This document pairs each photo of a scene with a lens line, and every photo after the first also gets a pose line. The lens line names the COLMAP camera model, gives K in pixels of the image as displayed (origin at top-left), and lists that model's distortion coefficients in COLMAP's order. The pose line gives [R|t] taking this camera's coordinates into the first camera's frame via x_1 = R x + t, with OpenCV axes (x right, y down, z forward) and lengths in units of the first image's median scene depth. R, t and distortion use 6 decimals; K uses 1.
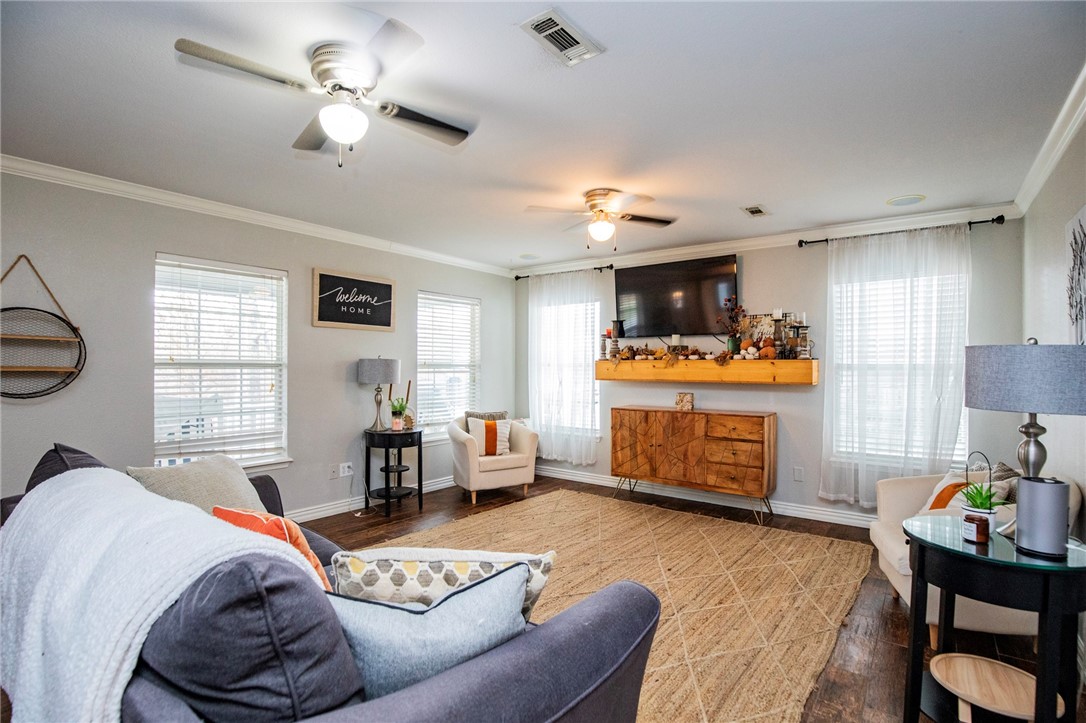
lens RADIAL K [[516.6, 0, 543.0], [0, 516.6, 361.5], [0, 0, 1]] dist [-0.036550, 0.008714]
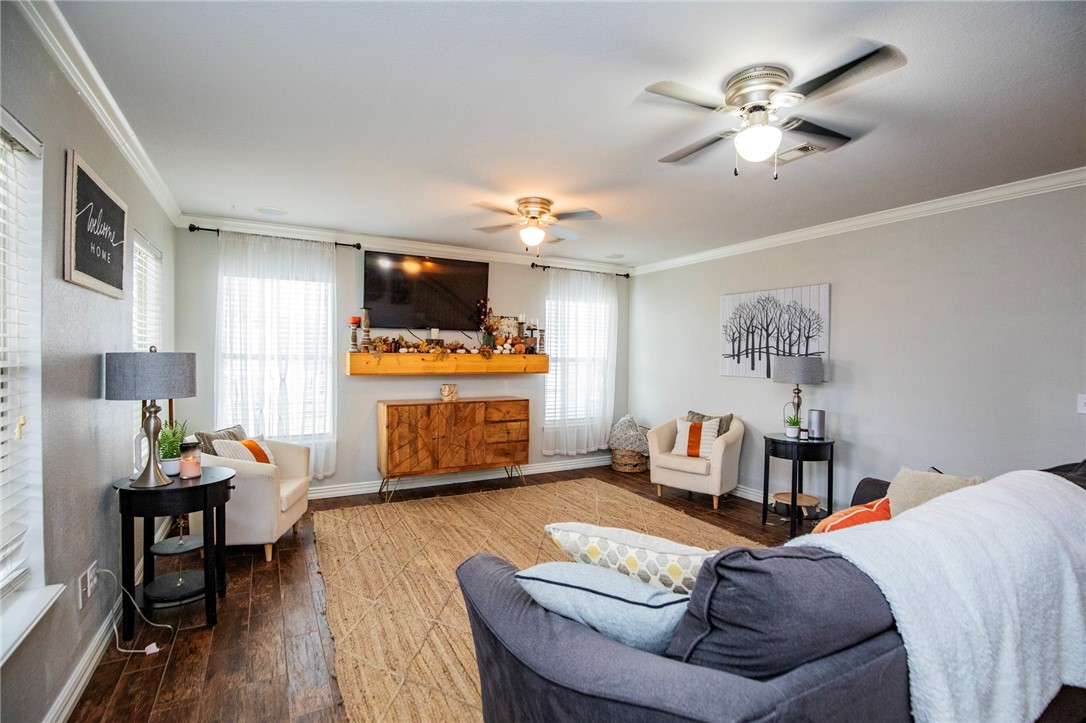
lens RADIAL K [[516.6, 0, 543.0], [0, 516.6, 361.5], [0, 0, 1]] dist [-0.036550, 0.008714]
pose [[0.390180, -0.012879, 0.920649, -0.653423], [-0.016337, 0.999648, 0.020907, -0.012320], [-0.920594, -0.023198, 0.389832, 0.427369]]
